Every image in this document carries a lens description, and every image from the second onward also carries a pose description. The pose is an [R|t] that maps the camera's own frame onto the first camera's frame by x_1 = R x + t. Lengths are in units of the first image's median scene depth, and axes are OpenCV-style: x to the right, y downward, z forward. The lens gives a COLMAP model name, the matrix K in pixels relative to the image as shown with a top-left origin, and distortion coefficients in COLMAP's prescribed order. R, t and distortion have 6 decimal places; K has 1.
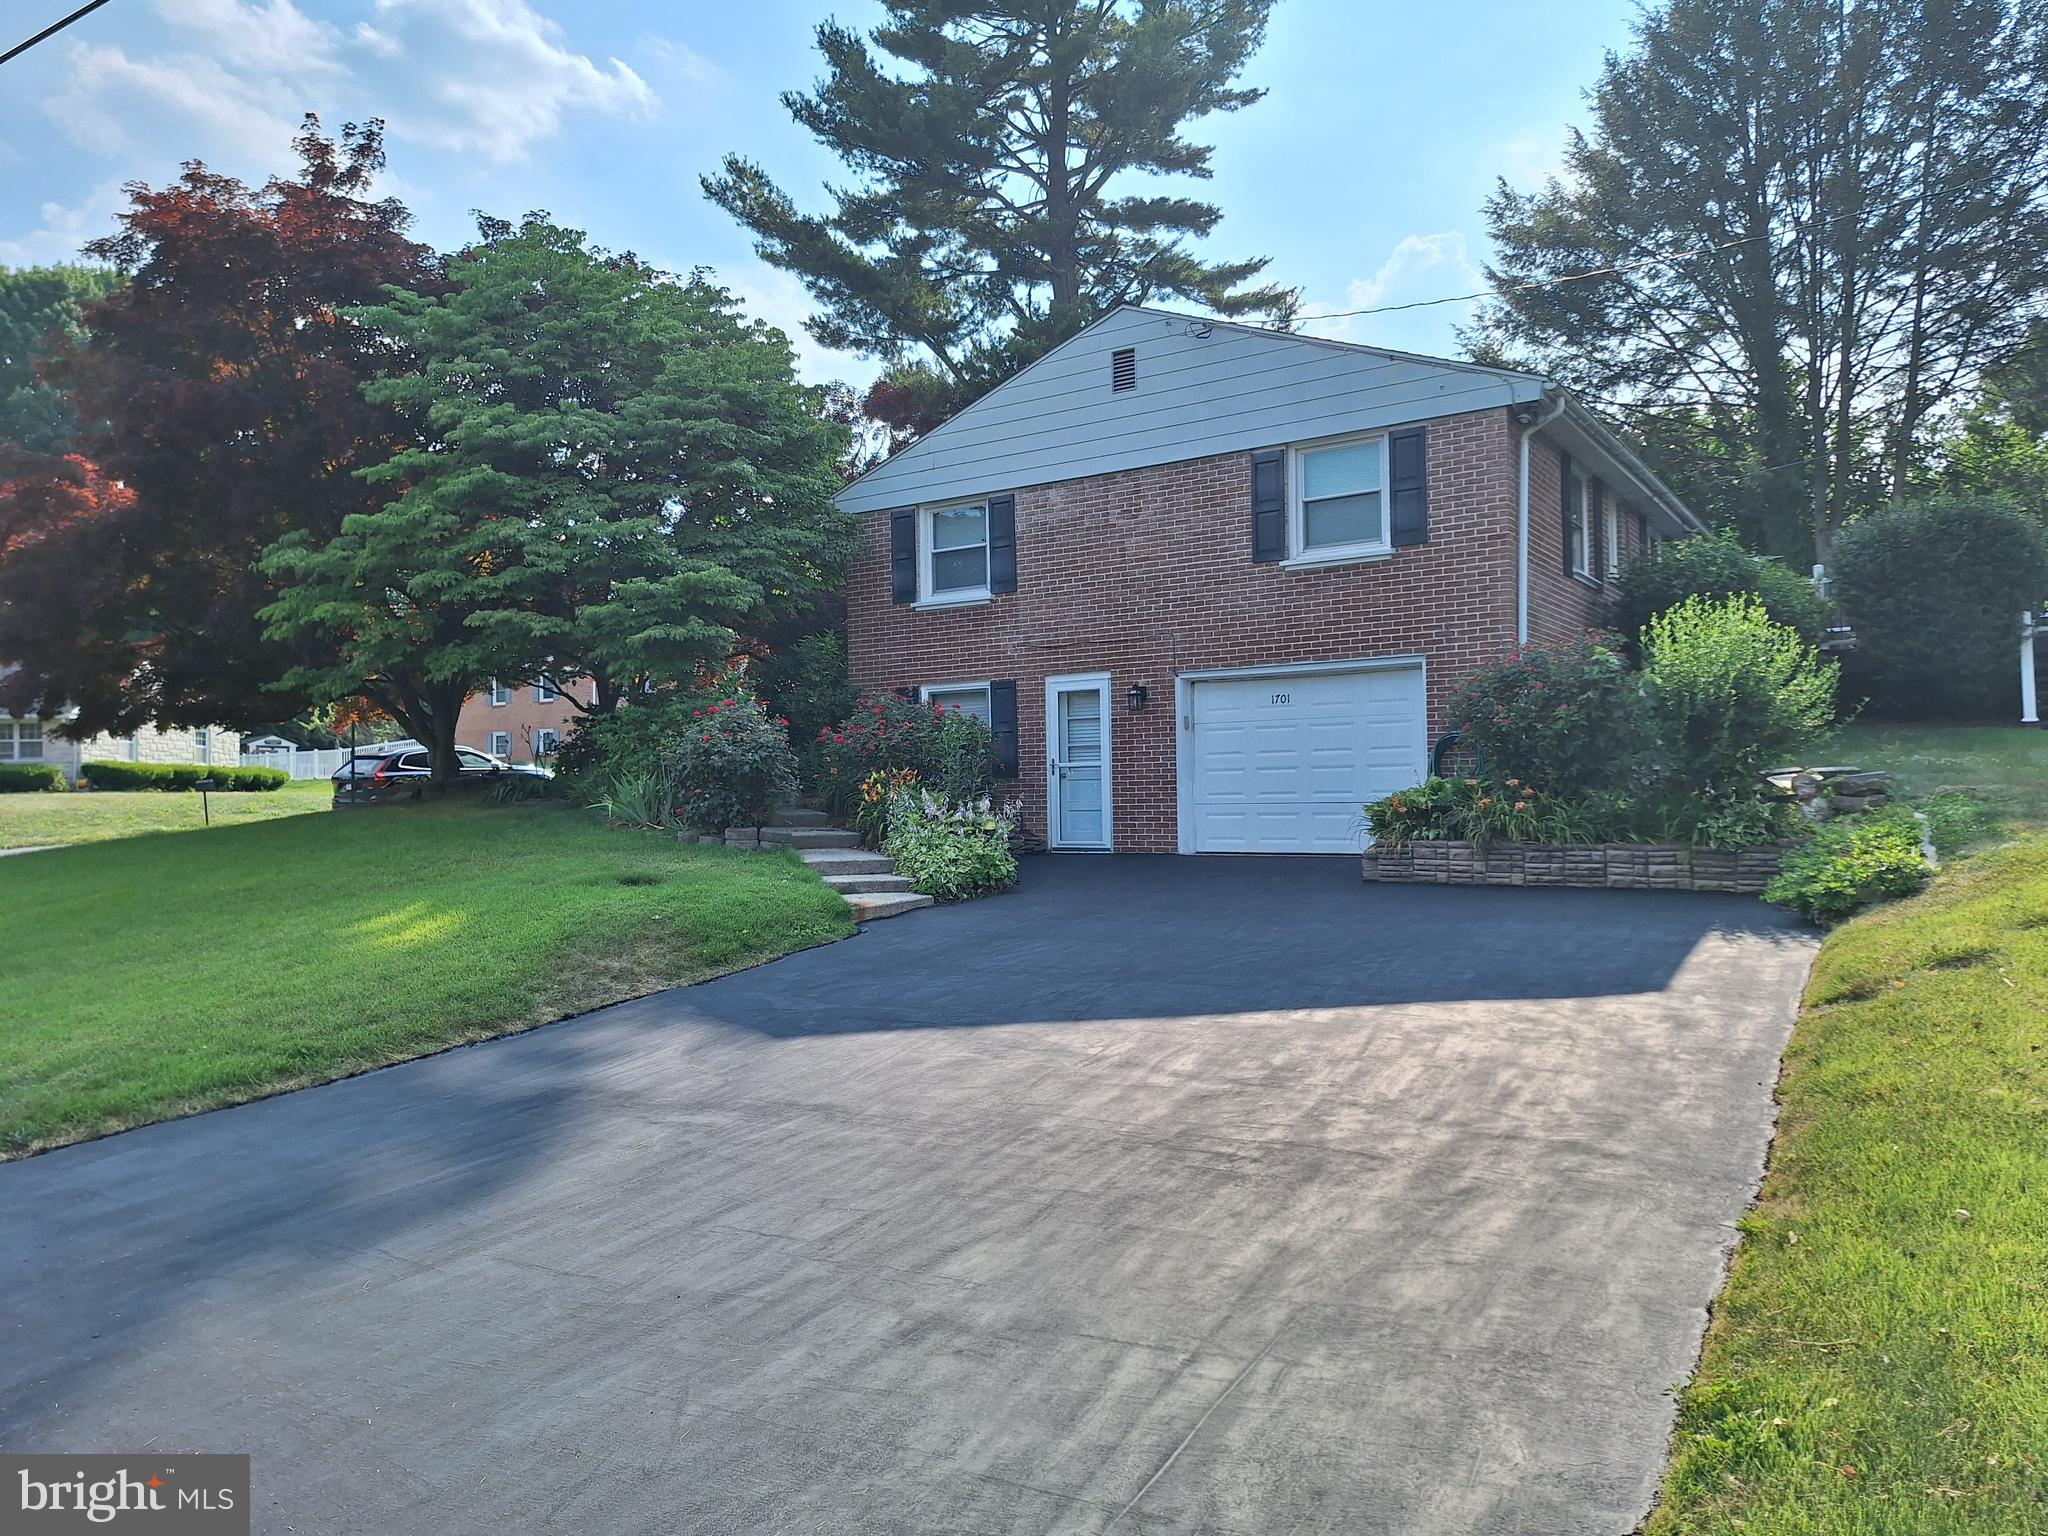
lens RADIAL K [[1409.5, 0, 1039.2], [0, 1409.5, 752.4], [0, 0, 1]] dist [0.070104, -0.071720]
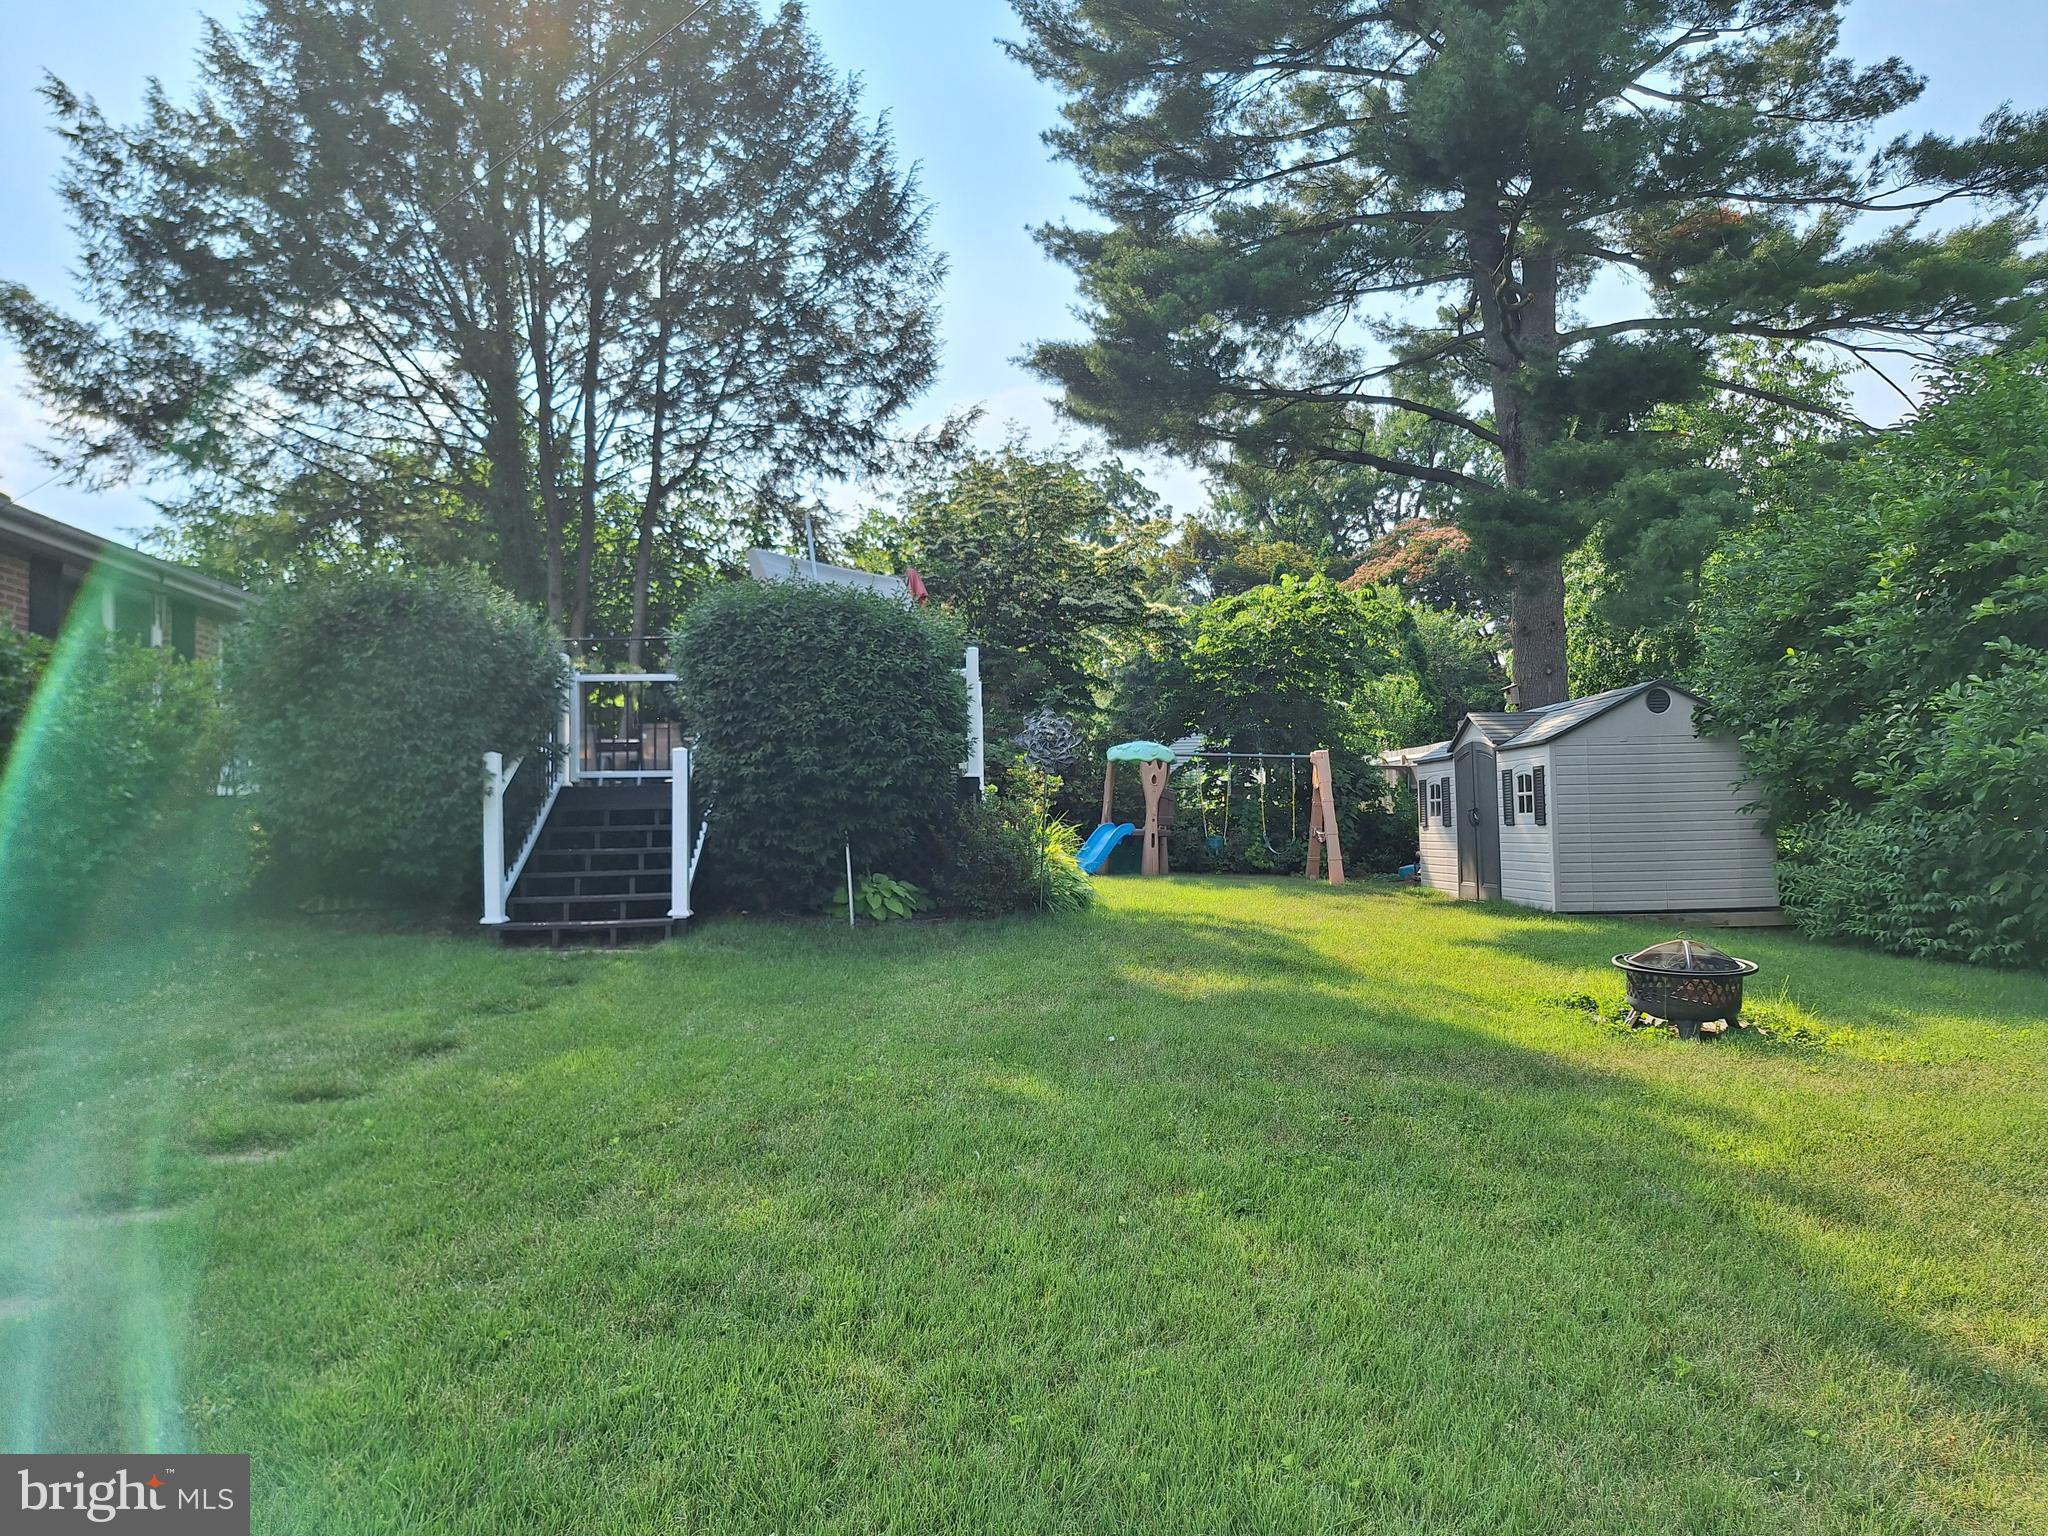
lens RADIAL K [[1409.5, 0, 1043.3], [0, 1409.5, 784.5], [0, 0, 1]] dist [0.070104, -0.071720]
pose [[0.817383, 0.026683, 0.575476, 0.526522], [-0.007843, 0.999350, -0.035197, -0.063871], [-0.576041, 0.024255, 0.817061, 0.333571]]
